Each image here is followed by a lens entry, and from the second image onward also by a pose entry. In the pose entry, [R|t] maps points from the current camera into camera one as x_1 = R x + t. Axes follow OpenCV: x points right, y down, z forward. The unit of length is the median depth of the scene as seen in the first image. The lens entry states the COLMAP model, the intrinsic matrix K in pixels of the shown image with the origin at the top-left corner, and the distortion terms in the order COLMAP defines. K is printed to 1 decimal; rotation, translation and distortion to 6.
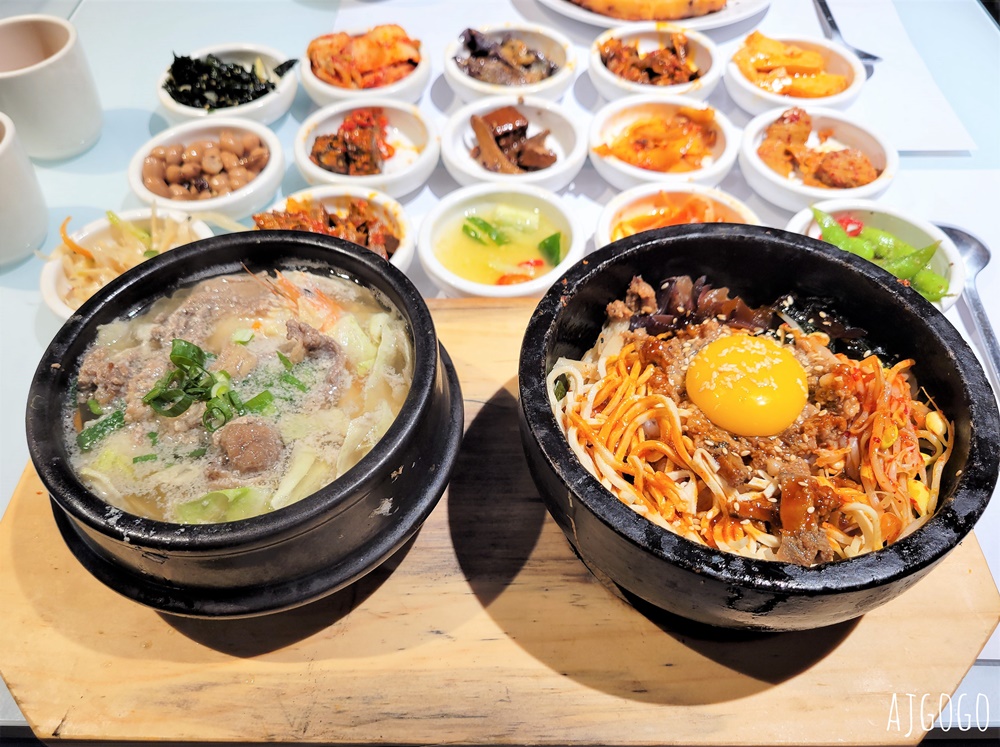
lens RADIAL K [[758.3, 0, 526.4], [0, 758.3, 377.6], [0, 0, 1]] dist [0.007726, -0.000112]
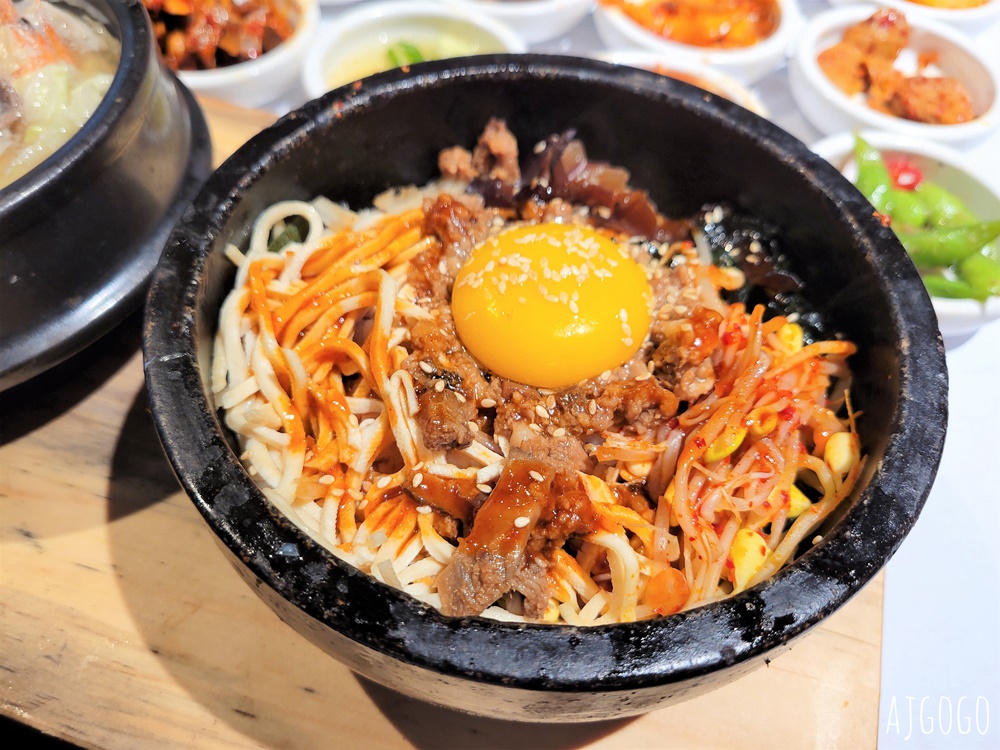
lens RADIAL K [[775.7, 0, 530.1], [0, 775.7, 371.5], [0, 0, 1]] dist [-0.013209, 0.001083]
pose [[0.953780, 0.276846, -0.116881, 0.362825], [-0.269553, 0.960101, 0.074480, 0.021077], [0.132837, -0.039532, 0.990349, 0.384217]]
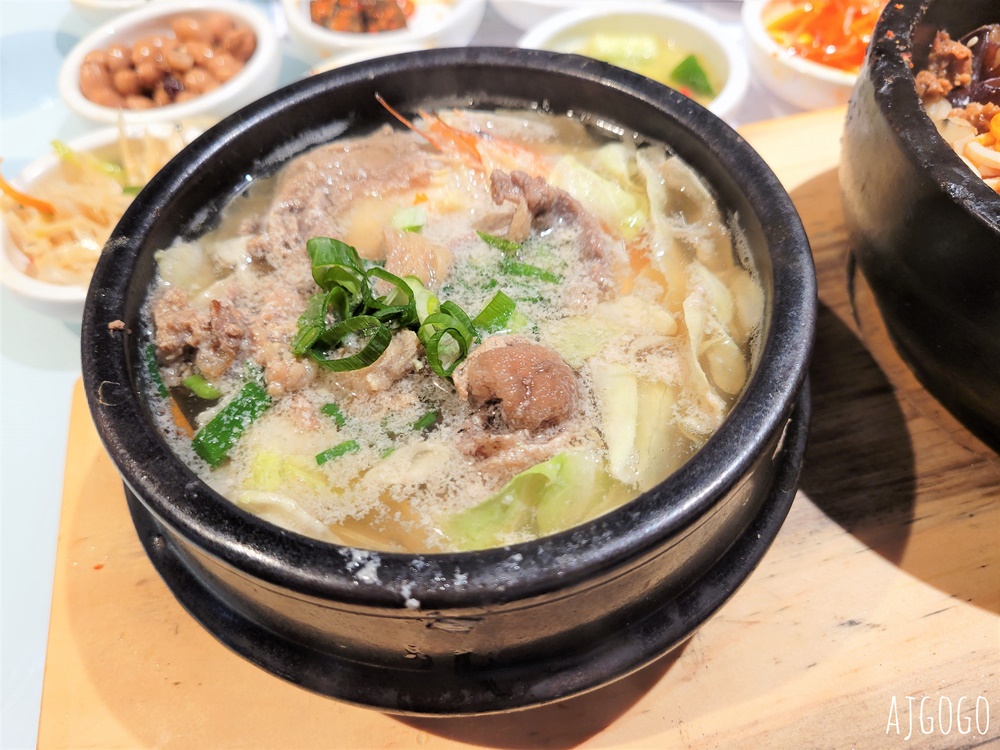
lens RADIAL K [[775.7, 0, 530.1], [0, 775.7, 371.5], [0, 0, 1]] dist [-0.013209, 0.001083]
pose [[0.970429, -0.221056, 0.096965, -0.388241], [0.216253, 0.974633, 0.057658, 0.046785], [-0.107251, -0.034984, 0.993616, 0.419859]]
